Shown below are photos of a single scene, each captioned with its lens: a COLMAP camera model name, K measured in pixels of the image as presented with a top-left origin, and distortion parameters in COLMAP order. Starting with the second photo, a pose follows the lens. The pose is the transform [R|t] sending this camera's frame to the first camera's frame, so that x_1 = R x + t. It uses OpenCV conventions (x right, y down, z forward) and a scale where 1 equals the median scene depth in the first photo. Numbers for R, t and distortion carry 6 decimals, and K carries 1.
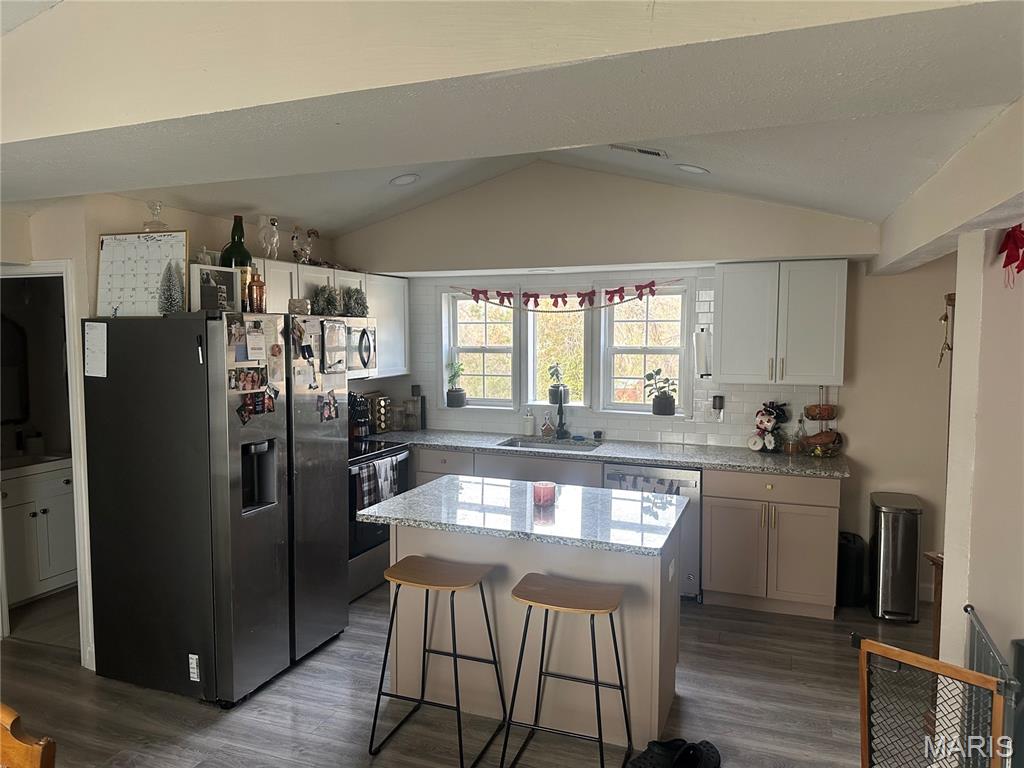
lens RADIAL K [[718.7, 0, 507.9], [0, 718.7, 387.2], [0, 0, 1]] dist [0.139126, -0.218149]
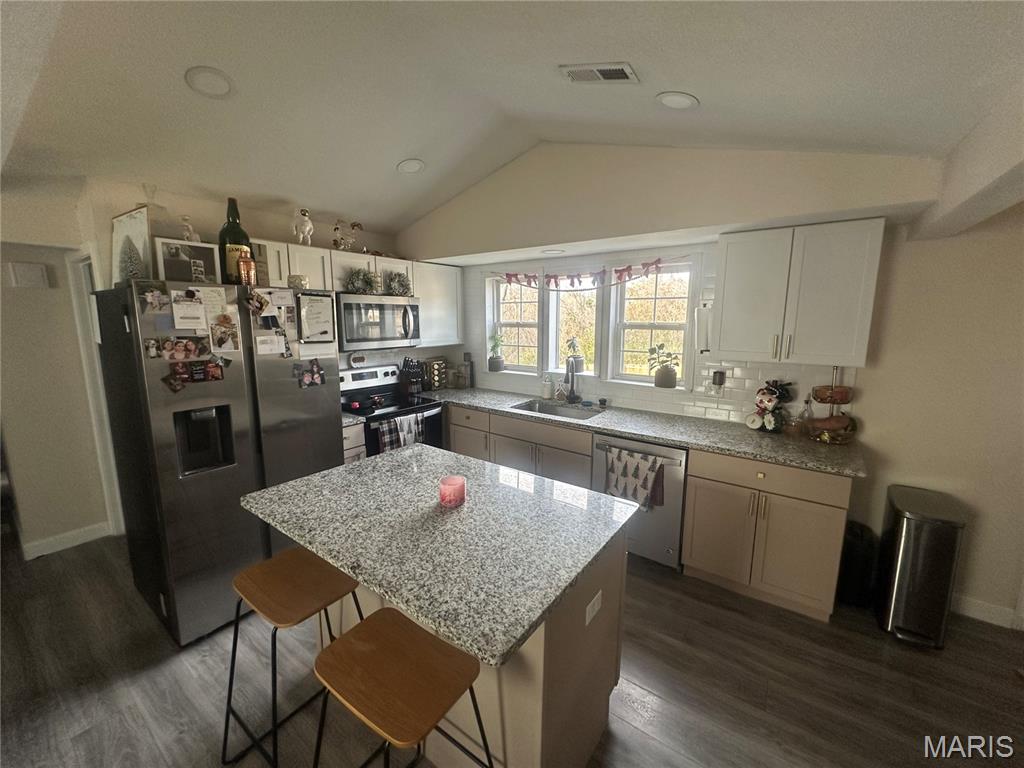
lens RADIAL K [[412.7, 0, 512.0], [0, 412.7, 384.0], [0, 0, 1]] dist [-0.014821, 0.012049]
pose [[0.966466, 0.042559, -0.253245, 0.166355], [-0.021649, 0.996164, 0.084791, -0.013950], [0.255882, -0.076465, 0.963679, 0.395138]]
